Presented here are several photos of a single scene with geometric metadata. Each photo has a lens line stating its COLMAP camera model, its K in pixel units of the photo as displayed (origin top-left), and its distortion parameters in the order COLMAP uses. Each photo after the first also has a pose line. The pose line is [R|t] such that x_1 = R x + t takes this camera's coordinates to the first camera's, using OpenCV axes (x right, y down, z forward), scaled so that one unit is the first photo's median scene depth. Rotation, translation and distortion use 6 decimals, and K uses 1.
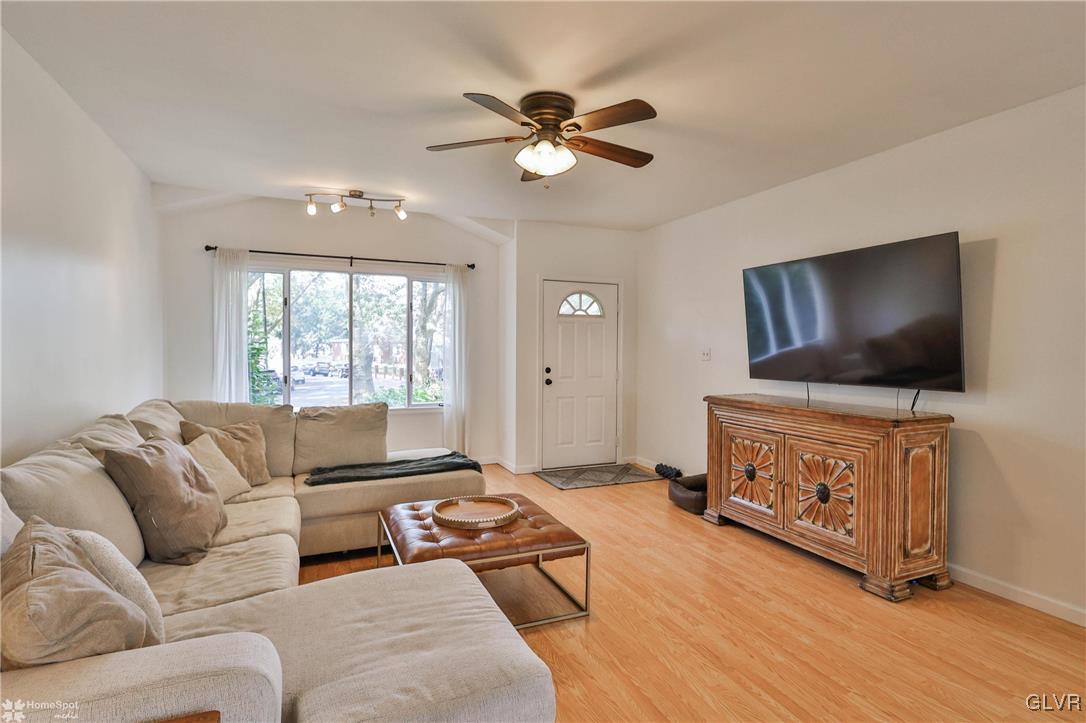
lens RADIAL K [[548.0, 0, 544.4], [0, 548.0, 360.3], [0, 0, 1]] dist [-0.007033, 0.009534]
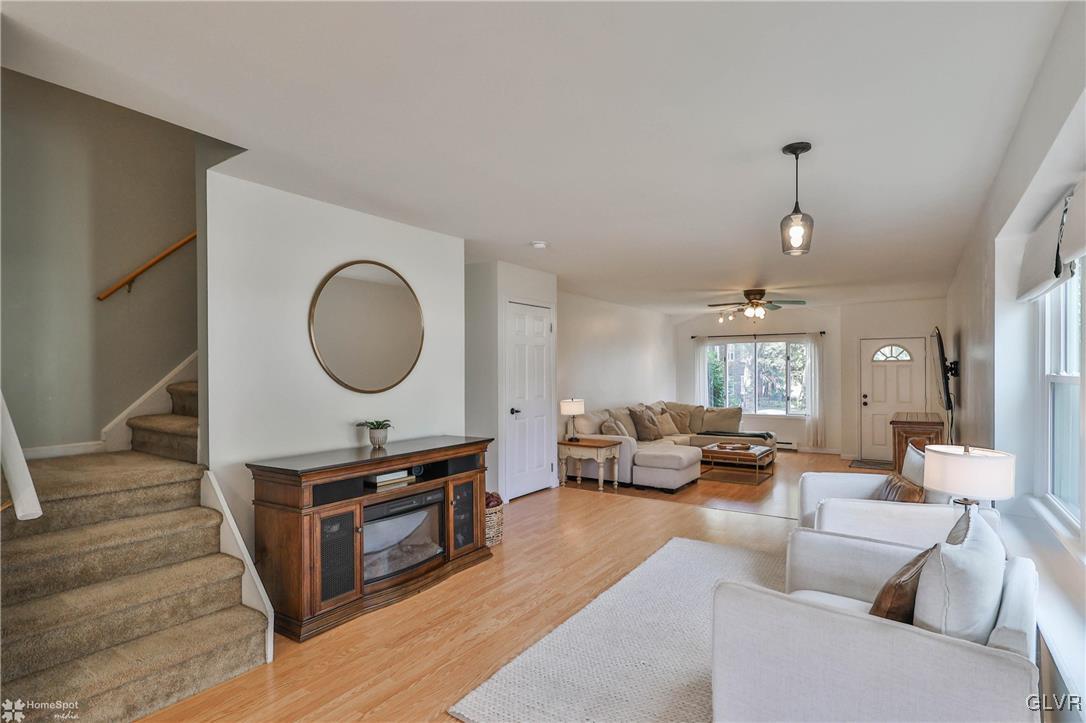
lens RADIAL K [[548.0, 0, 554.4], [0, 548.0, 371.4], [0, 0, 1]] dist [-0.007033, 0.009534]
pose [[0.547530, -0.008151, -0.836746, 1.208111], [-0.013302, 0.999741, -0.018444, -0.017723], [0.836680, 0.021229, 0.547280, -0.890831]]
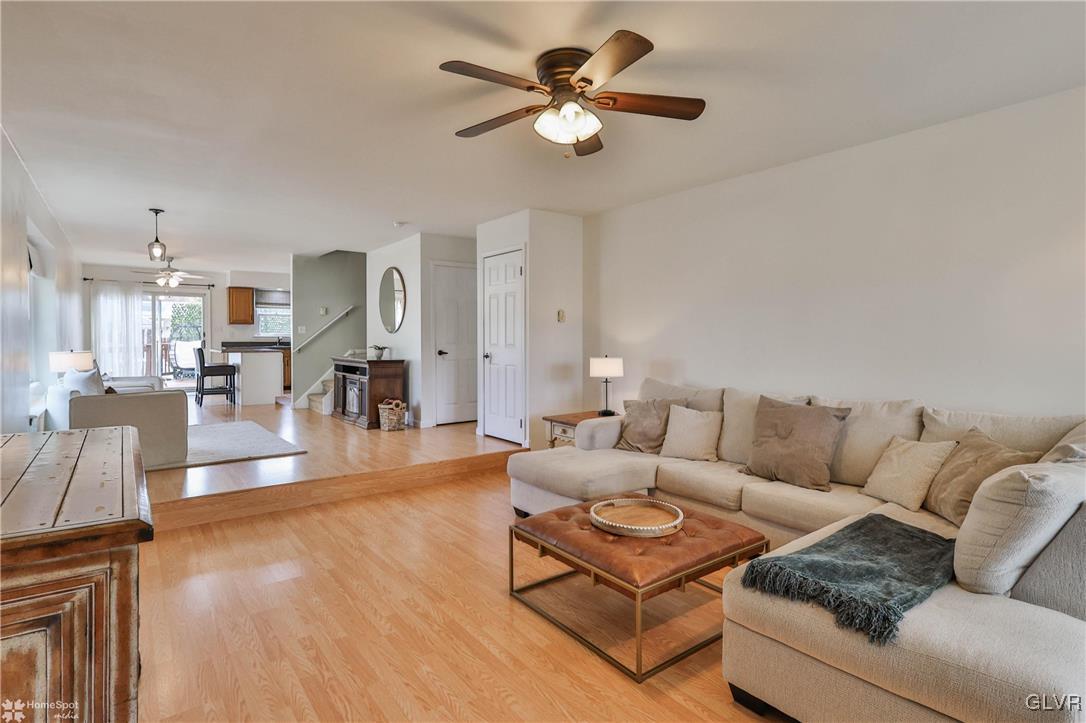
lens RADIAL K [[548.0, 0, 541.3], [0, 548.0, 341.7], [0, 0, 1]] dist [-0.007033, 0.009534]
pose [[-0.970491, -0.006668, -0.241043, 0.188204], [-0.014699, 0.999395, 0.031534, -0.031102], [0.240687, 0.034147, -0.970002, 1.352826]]
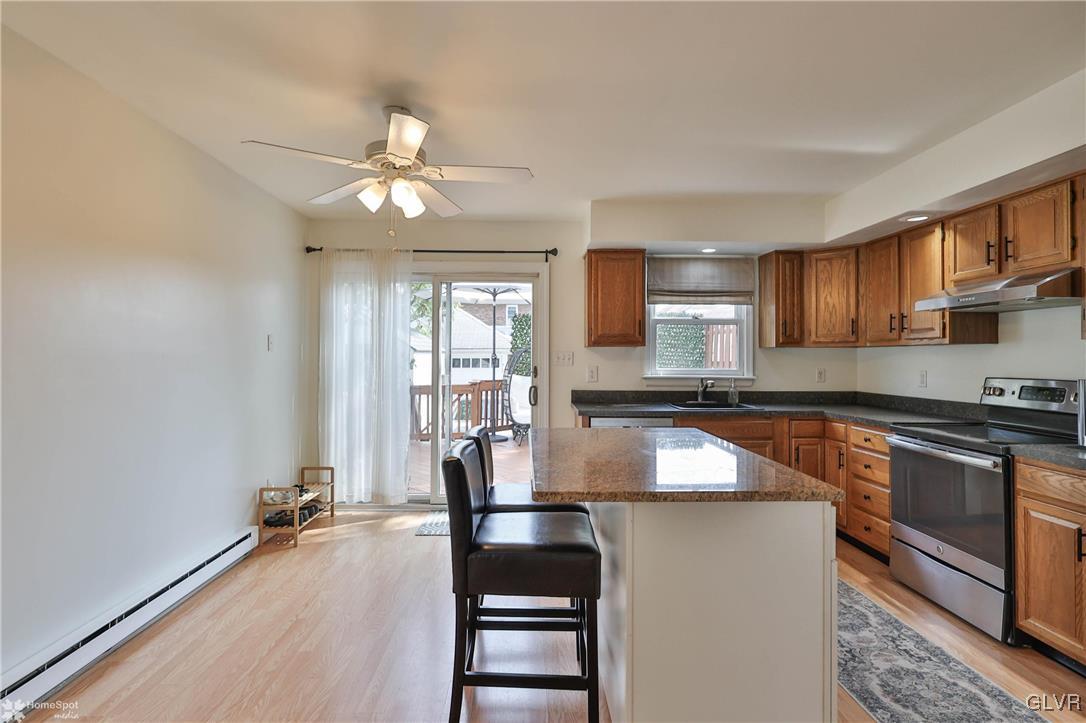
lens RADIAL K [[530.7, 0, 527.5], [0, 530.7, 352.4], [0, 0, 1]] dist [0.002756, -0.000624]
pose [[-0.923031, -0.004802, 0.384695, 0.781705], [0.000642, 0.999901, 0.014022, -0.011551], [-0.384724, 0.013190, -0.922937, -0.772745]]
